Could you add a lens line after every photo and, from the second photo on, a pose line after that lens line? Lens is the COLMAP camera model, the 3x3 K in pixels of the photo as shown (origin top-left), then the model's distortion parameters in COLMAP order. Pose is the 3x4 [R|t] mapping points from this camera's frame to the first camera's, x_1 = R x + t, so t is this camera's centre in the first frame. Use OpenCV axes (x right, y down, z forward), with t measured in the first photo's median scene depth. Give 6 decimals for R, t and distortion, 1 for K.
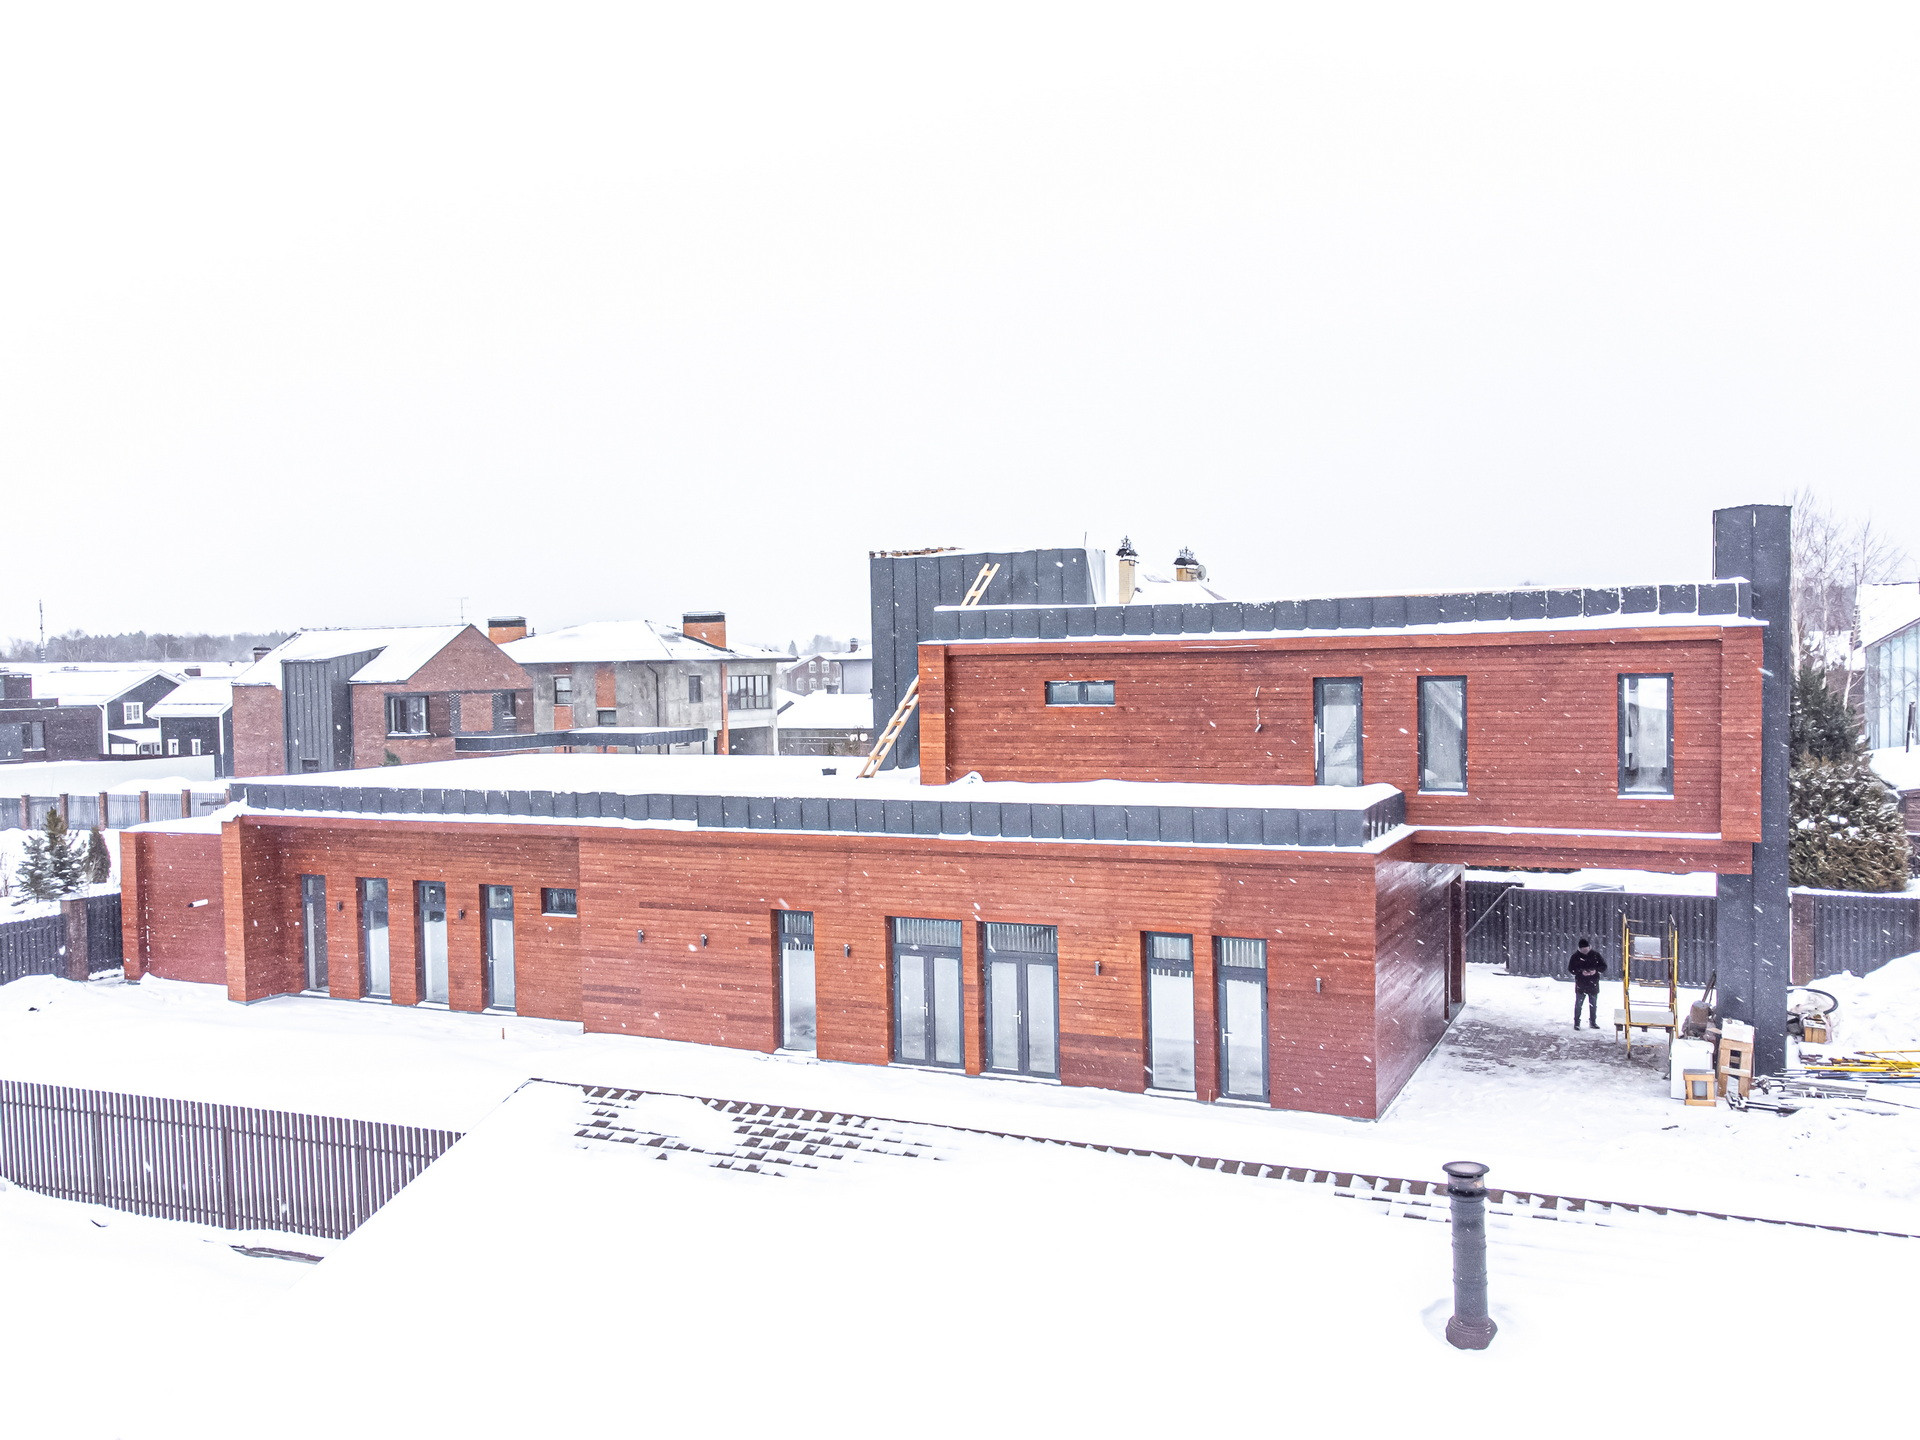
lens RADIAL K [[1856.4, 0, 960.0], [0, 1856.4, 720.0], [0, 0, 1]] dist [-0.012615, 0.000093]
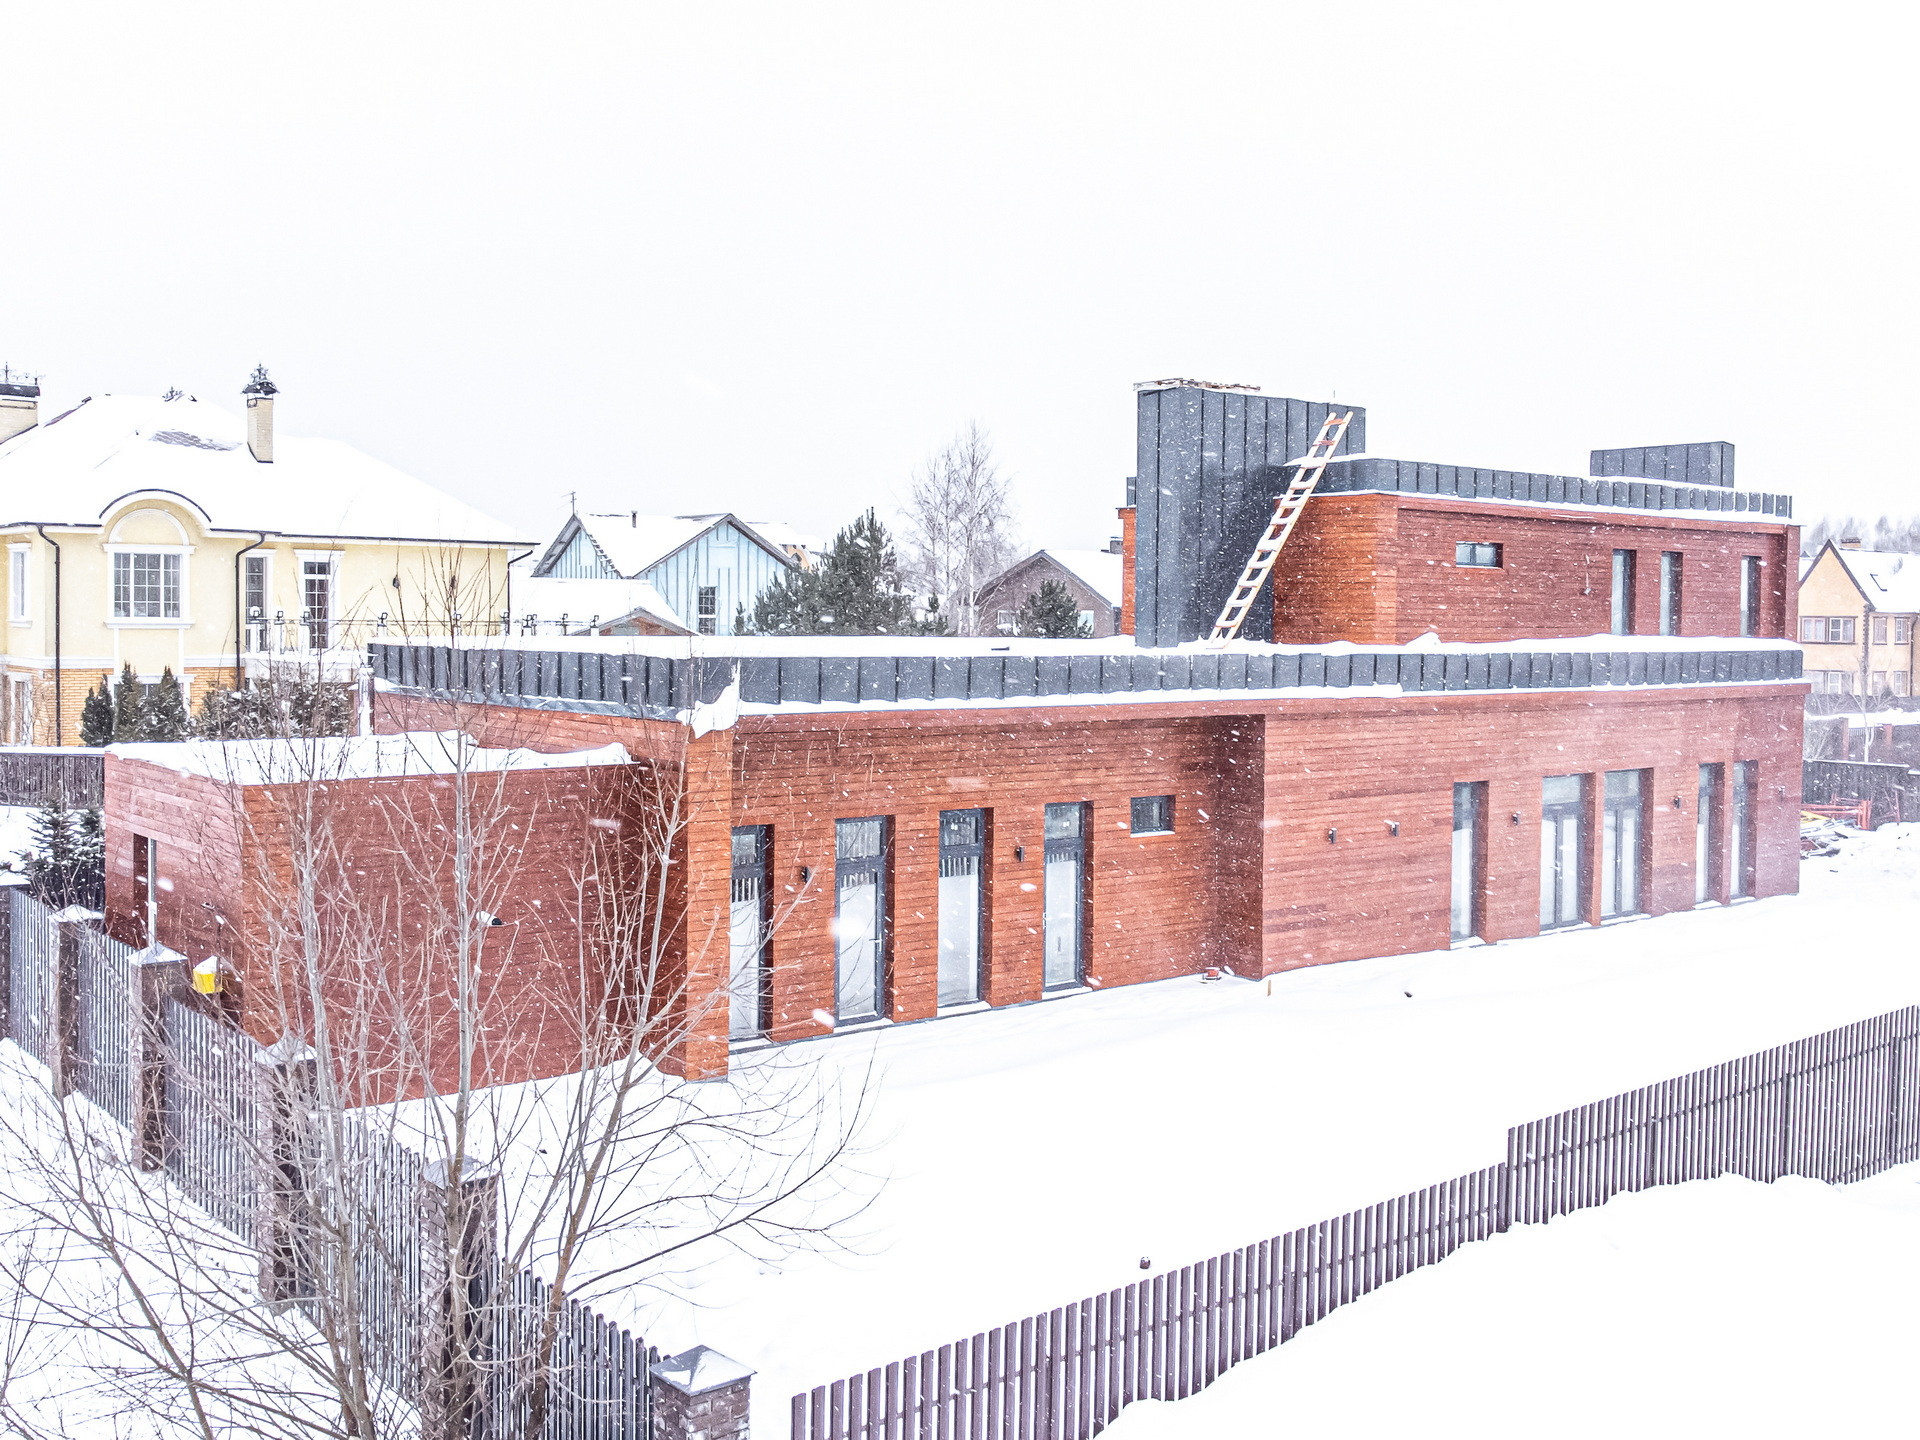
lens RADIAL K [[1856.4, 0, 960.0], [0, 1856.4, 720.0], [0, 0, 1]] dist [-0.012615, 0.000093]
pose [[0.395730, -0.030457, 0.917862, -0.970003], [0.011482, 0.999536, 0.028217, 0.044486], [-0.918295, -0.000628, 0.395896, 0.852562]]
